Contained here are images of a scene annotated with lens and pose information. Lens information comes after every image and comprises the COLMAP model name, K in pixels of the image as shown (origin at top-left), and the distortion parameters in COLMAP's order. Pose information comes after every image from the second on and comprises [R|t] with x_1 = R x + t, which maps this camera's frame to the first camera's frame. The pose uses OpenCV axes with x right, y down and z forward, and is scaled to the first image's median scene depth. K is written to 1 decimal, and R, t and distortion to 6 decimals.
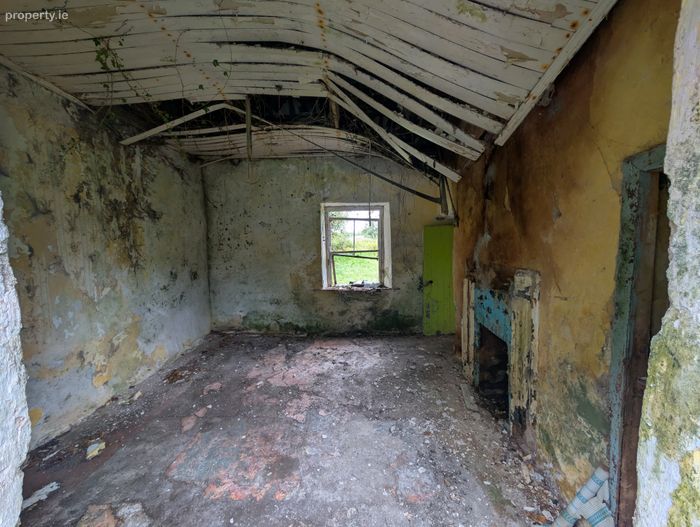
lens RADIAL K [[266.2, 0, 352.5], [0, 266.2, 263.9], [0, 0, 1]] dist [-0.000039, 0.000031]
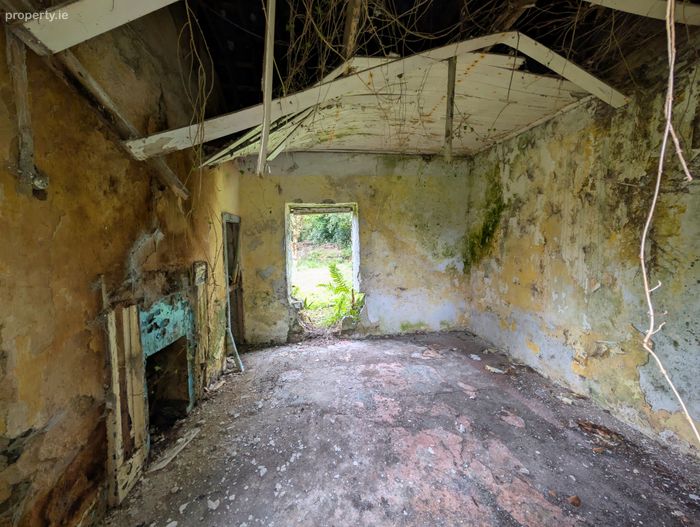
lens RADIAL K [[266.2, 0, 352.5], [0, 266.2, 263.9], [0, 0, 1]] dist [-0.000039, 0.000031]
pose [[-0.988182, 0.032395, -0.149820, 0.048063], [0.008296, 0.987283, 0.158756, -0.129039], [0.153058, 0.155637, -0.975884, 1.764272]]
